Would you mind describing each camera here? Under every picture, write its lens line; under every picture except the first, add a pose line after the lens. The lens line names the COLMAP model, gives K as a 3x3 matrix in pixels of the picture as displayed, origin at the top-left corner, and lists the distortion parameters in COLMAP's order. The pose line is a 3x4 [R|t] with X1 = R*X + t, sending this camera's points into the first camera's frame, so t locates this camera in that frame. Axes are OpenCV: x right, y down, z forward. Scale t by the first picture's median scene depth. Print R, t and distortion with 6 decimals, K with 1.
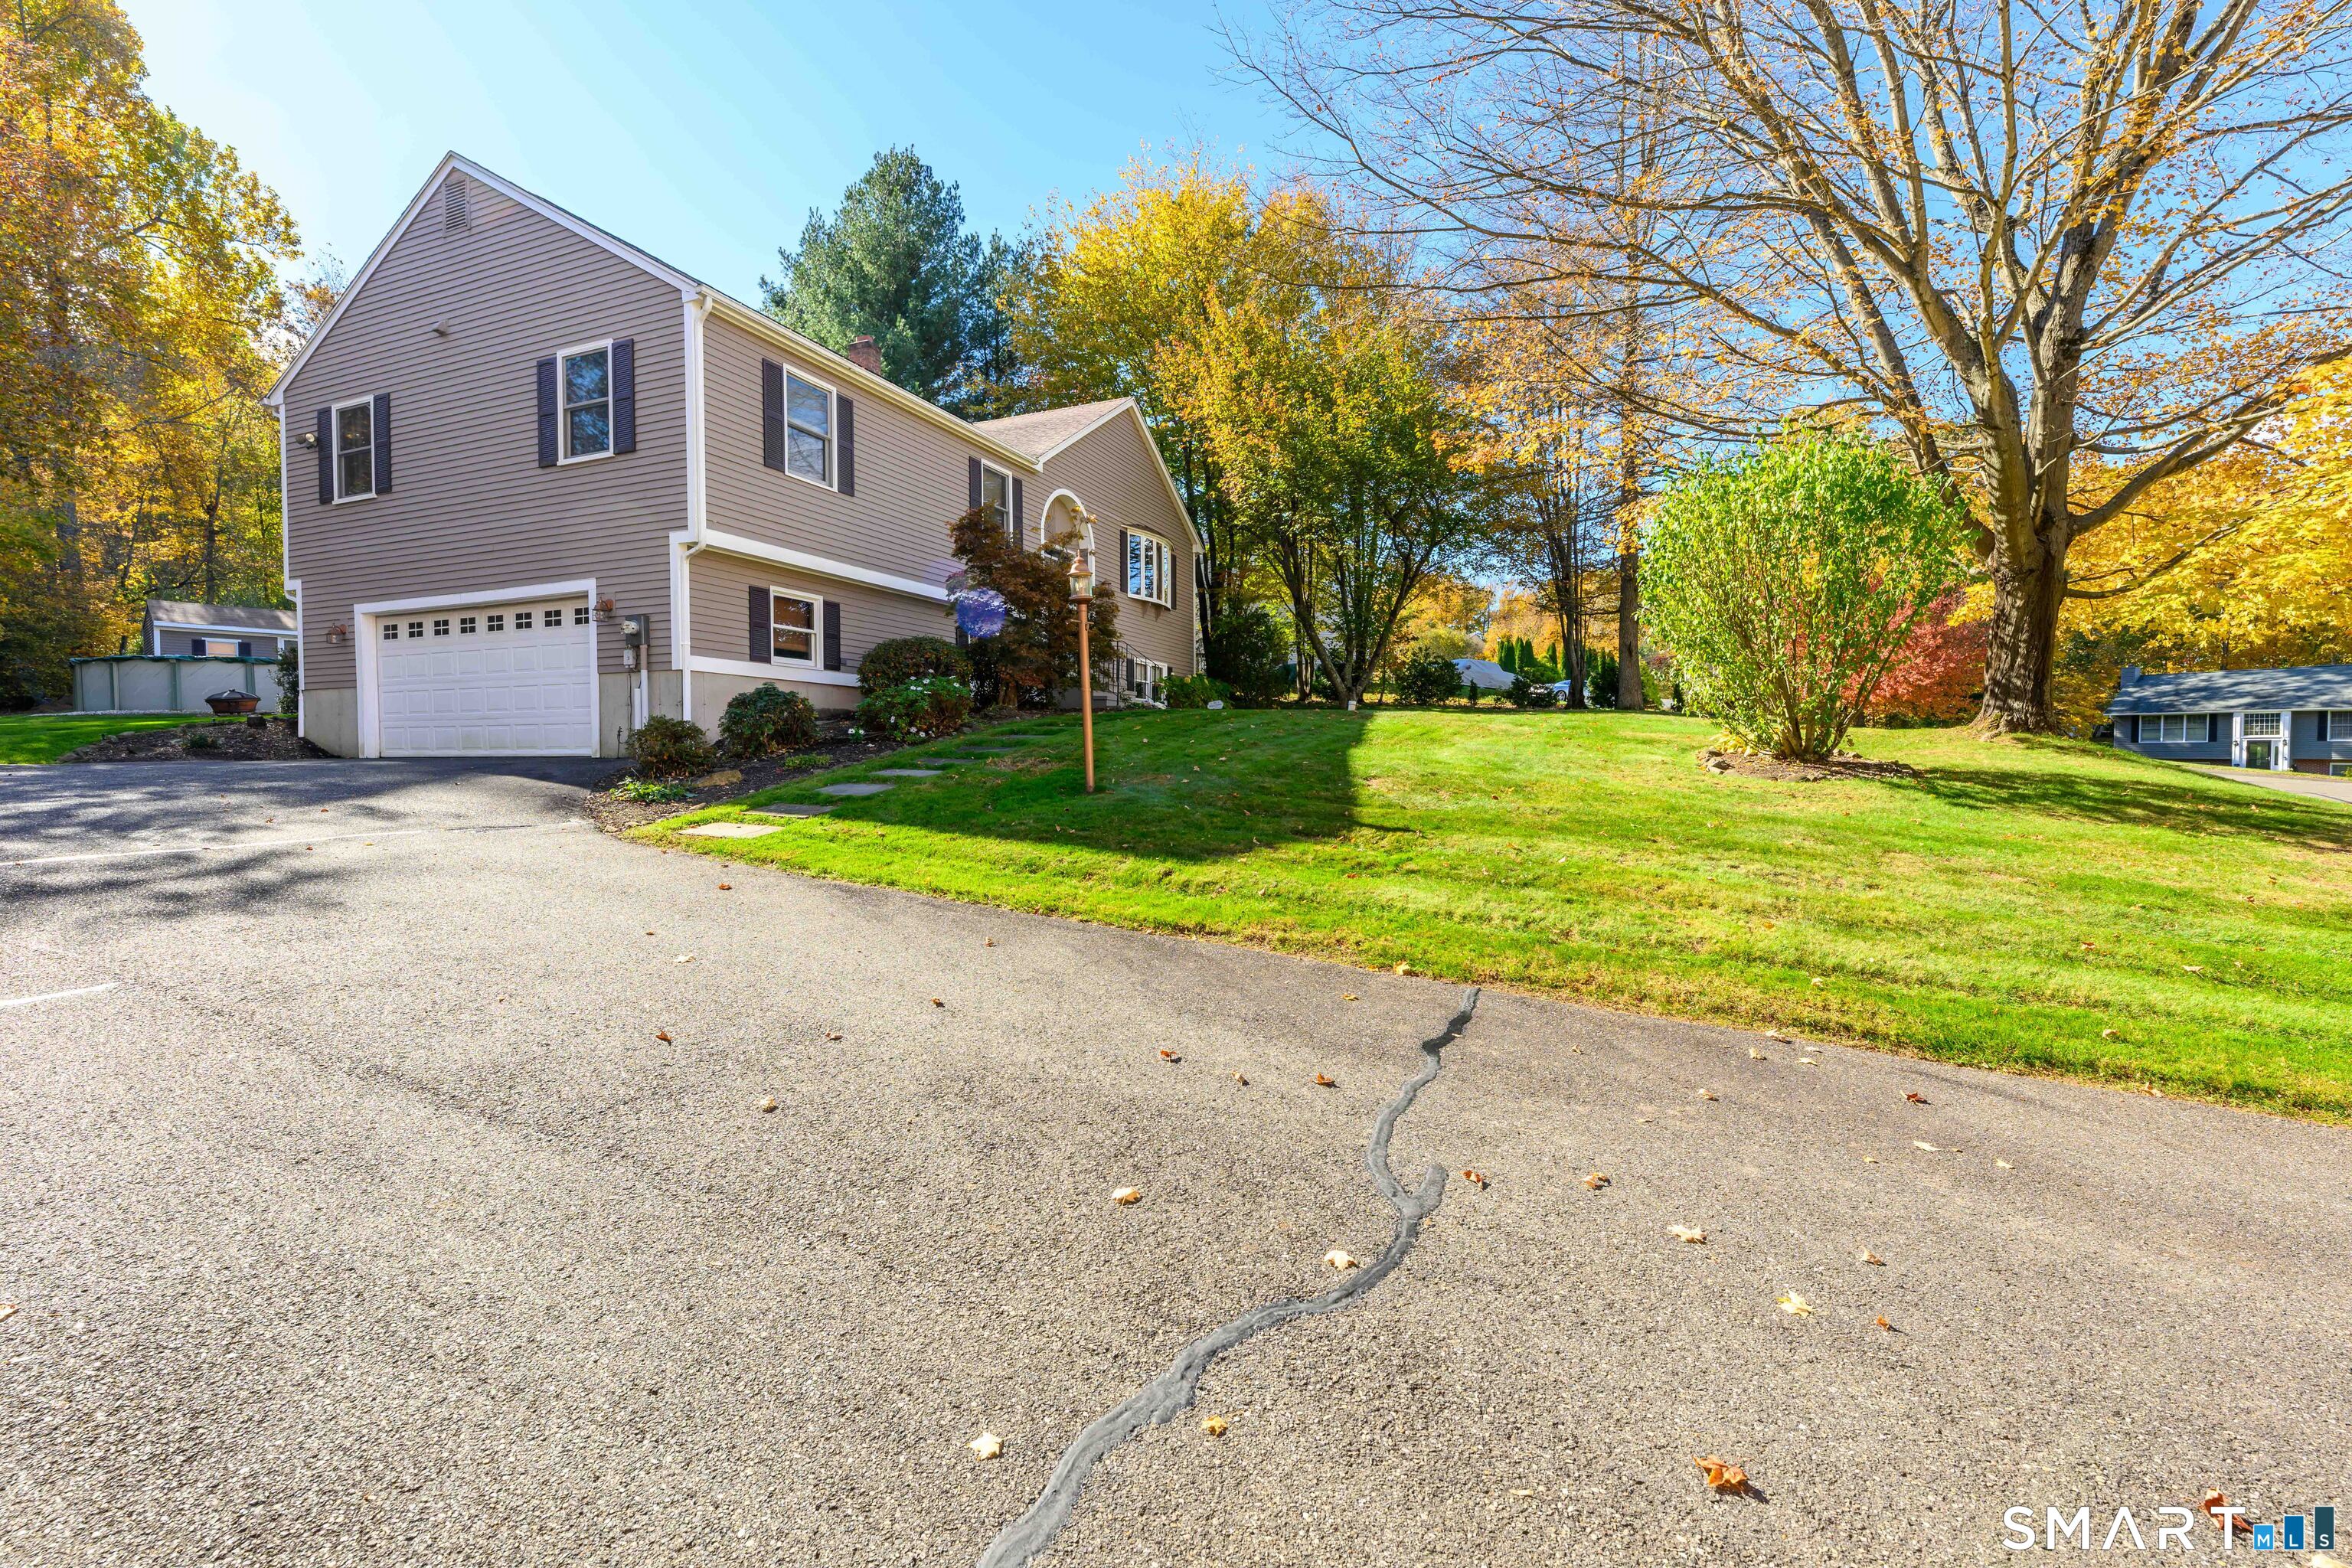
lens RADIAL K [[996.7, 0, 1185.9], [0, 996.7, 781.2], [0, 0, 1]] dist [-0.012843, -0.000259]
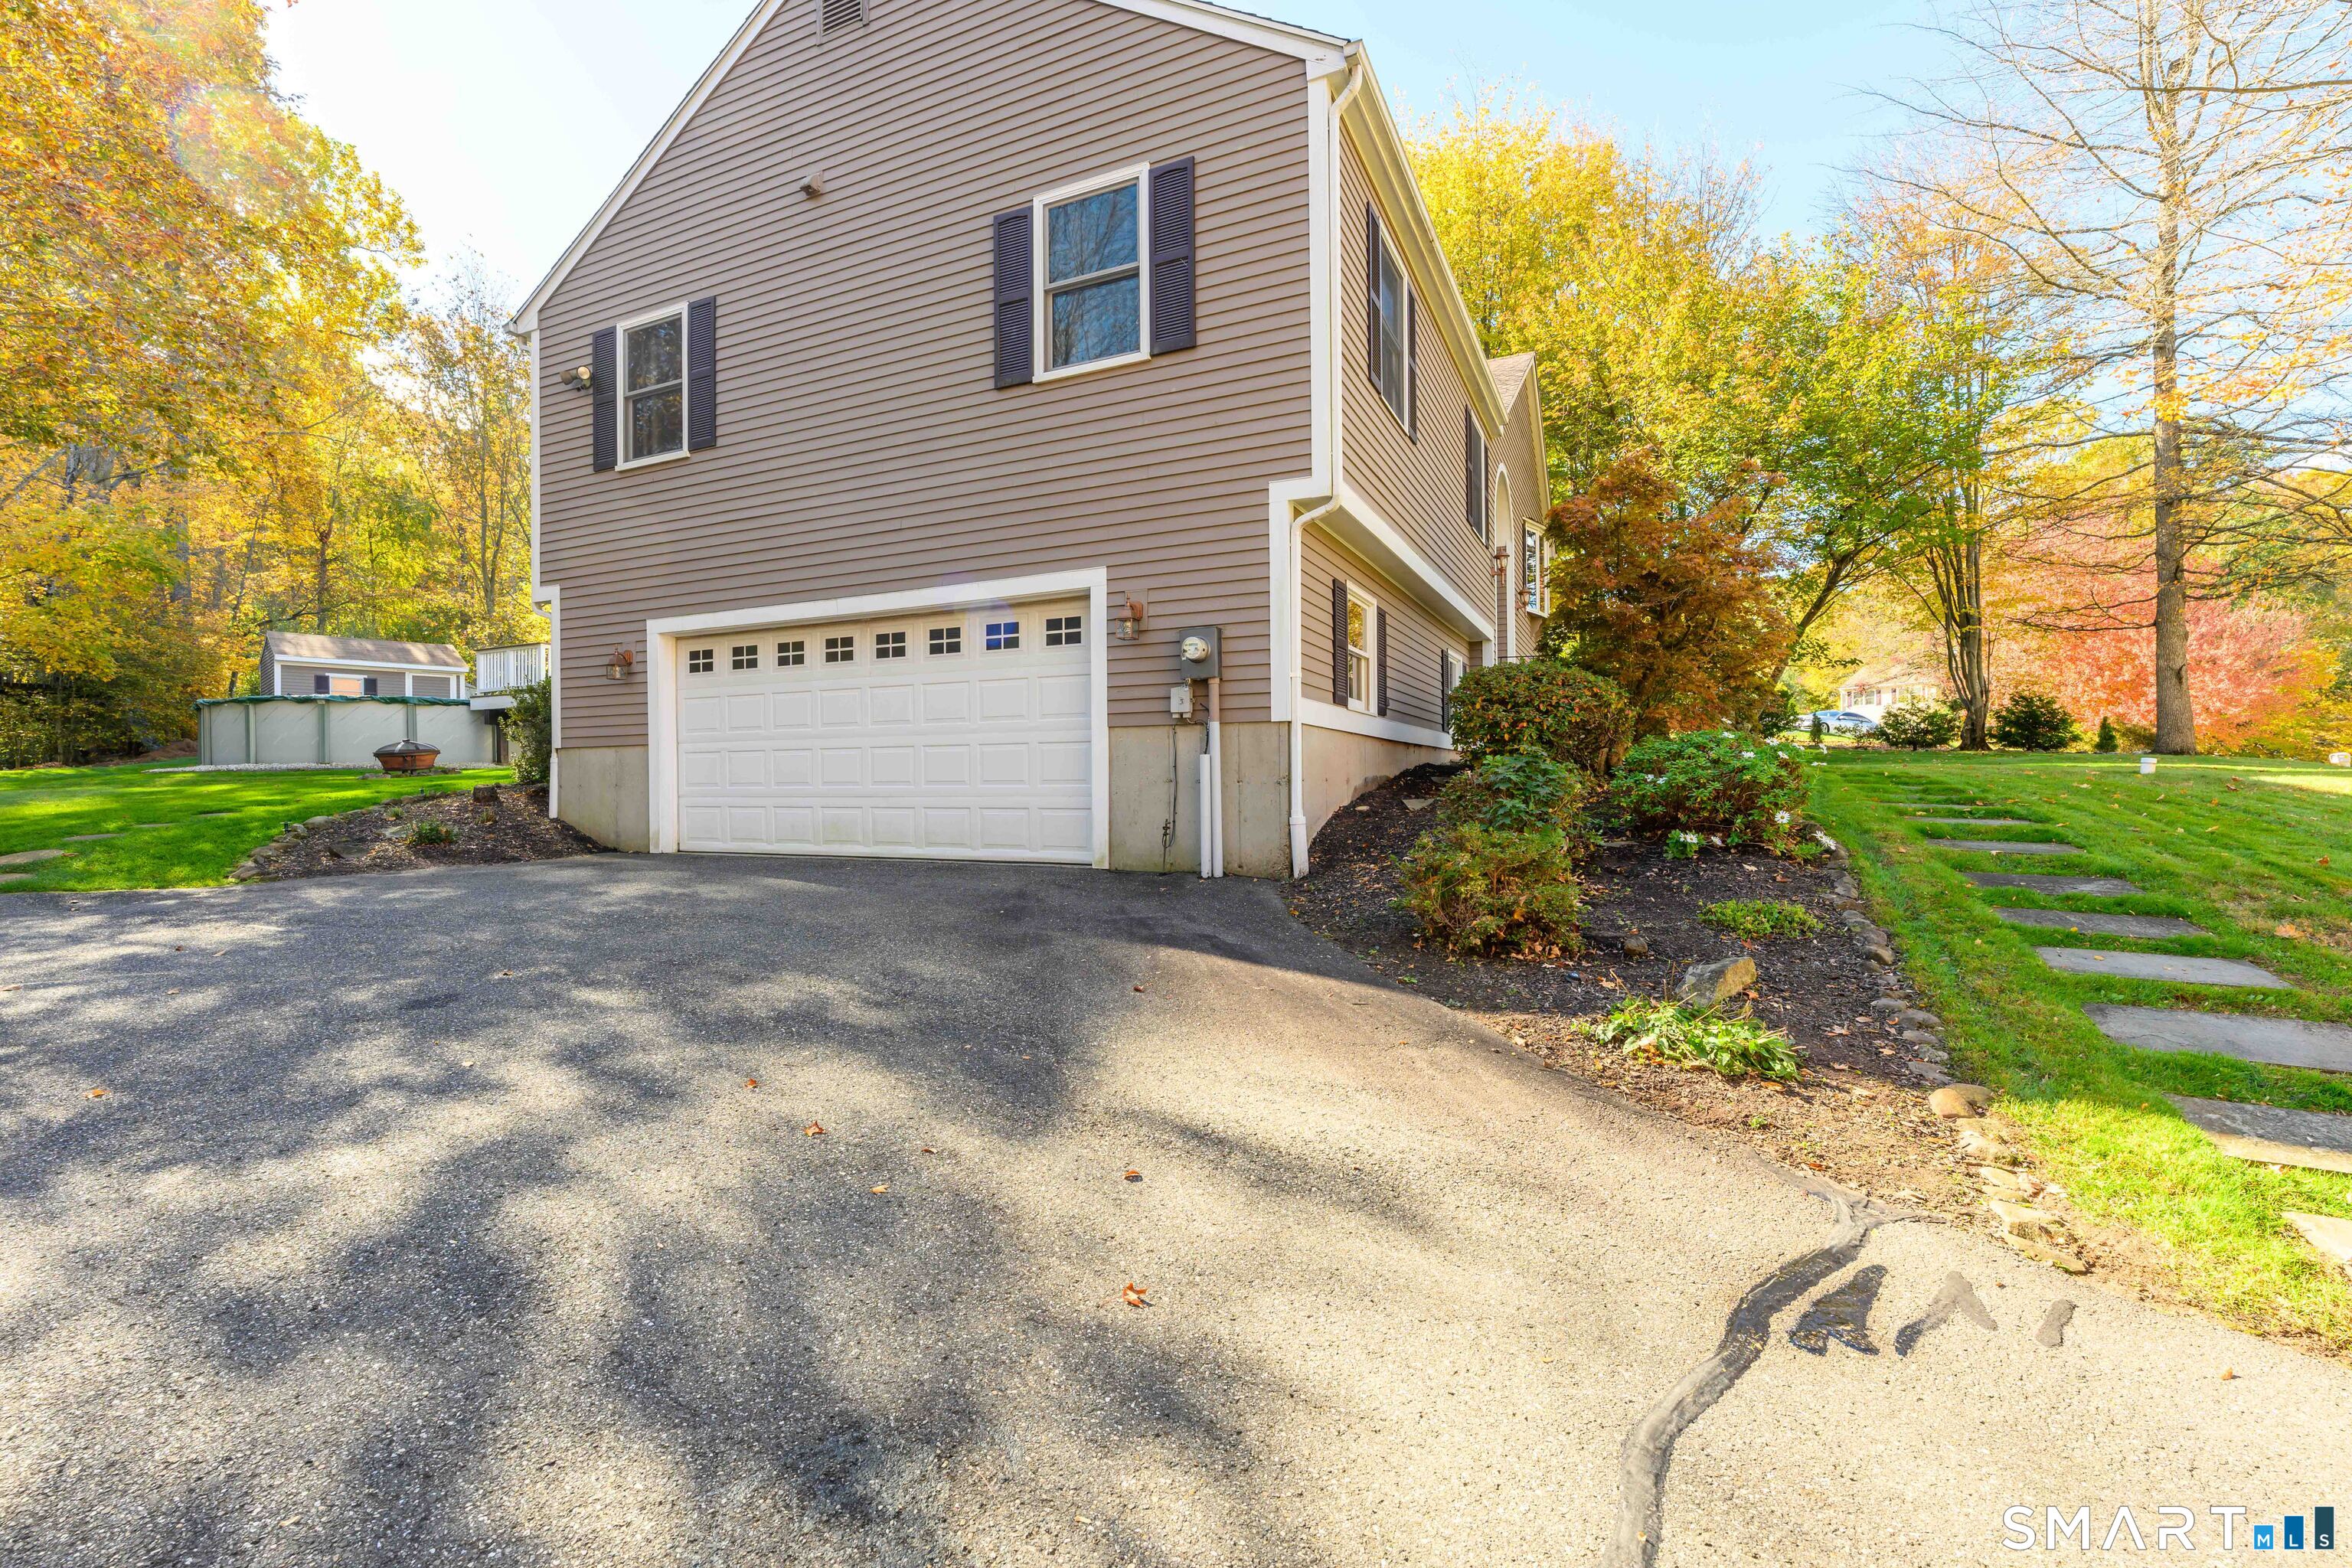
lens RADIAL K [[1011.2, 0, 1176.0], [0, 1011.2, 784.0], [0, 0, 1]] dist [-0.007912, 0.000197]
pose [[0.998359, -0.001998, -0.057230, -0.440651], [0.000358, 0.999590, -0.028647, -0.048713], [0.057263, 0.028580, 0.997950, 0.341151]]
